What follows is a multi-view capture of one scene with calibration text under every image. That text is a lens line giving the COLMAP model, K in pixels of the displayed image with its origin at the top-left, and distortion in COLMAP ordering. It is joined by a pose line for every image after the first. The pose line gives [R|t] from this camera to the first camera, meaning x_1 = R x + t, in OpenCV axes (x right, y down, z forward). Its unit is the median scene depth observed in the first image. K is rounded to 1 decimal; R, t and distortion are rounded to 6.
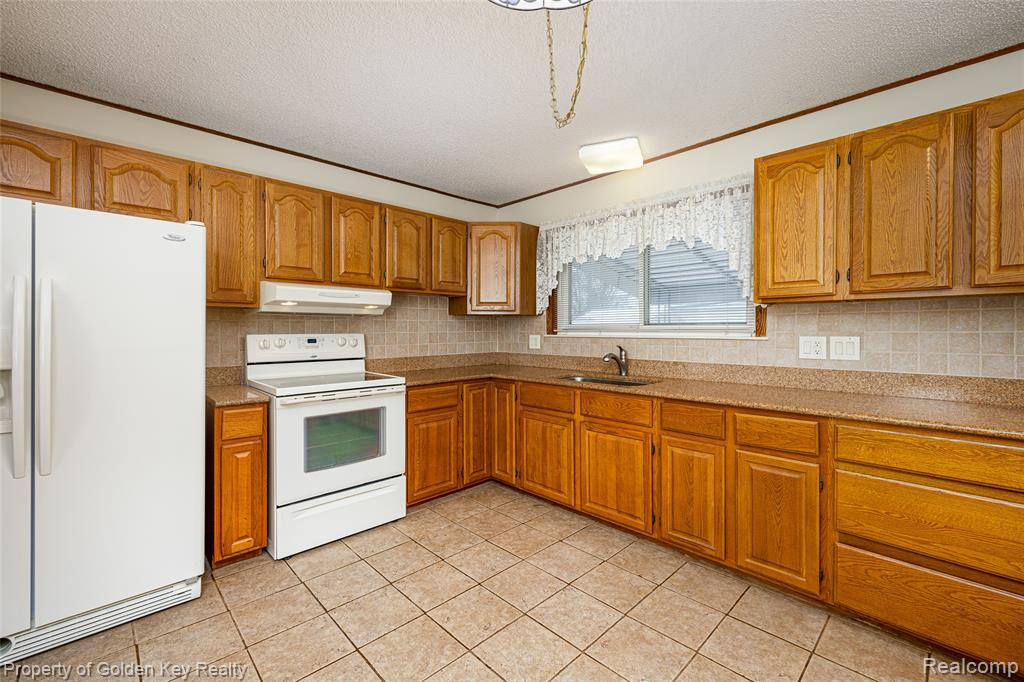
lens RADIAL K [[433.5, 0, 509.7], [0, 433.5, 333.9], [0, 0, 1]] dist [-0.001061, 0.000327]
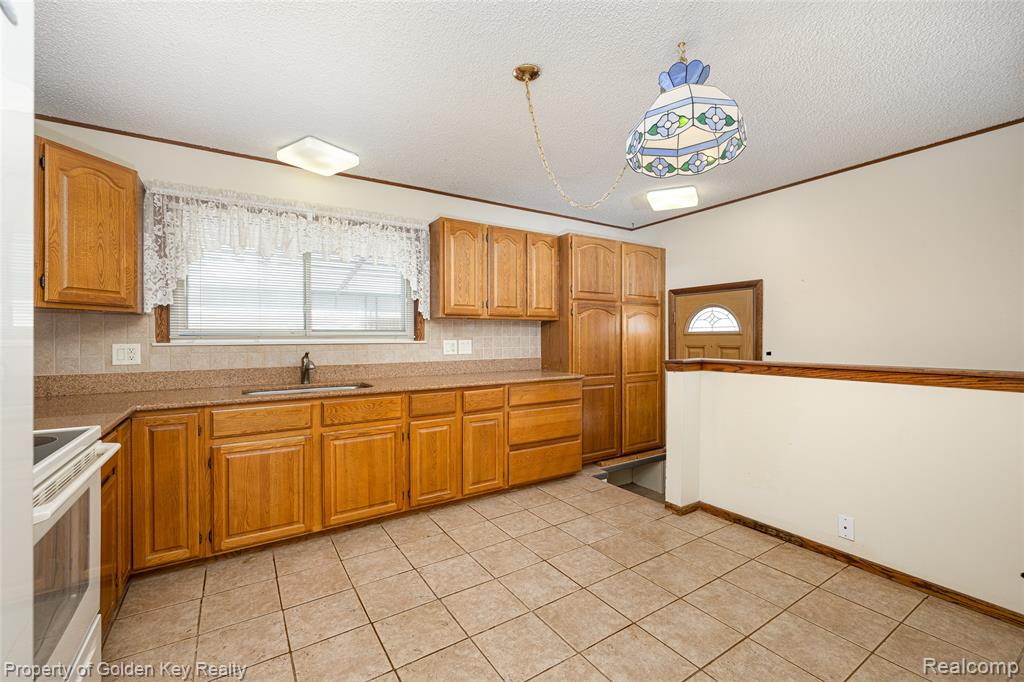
lens RADIAL K [[433.5, 0, 512.0], [0, 433.5, 340.9], [0, 0, 1]] dist [-0.001061, 0.000327]
pose [[0.184327, -0.007188, 0.982839, -0.767760], [0.012720, 0.999907, 0.004927, 0.003604], [-0.982783, 0.011593, 0.184401, 0.482816]]
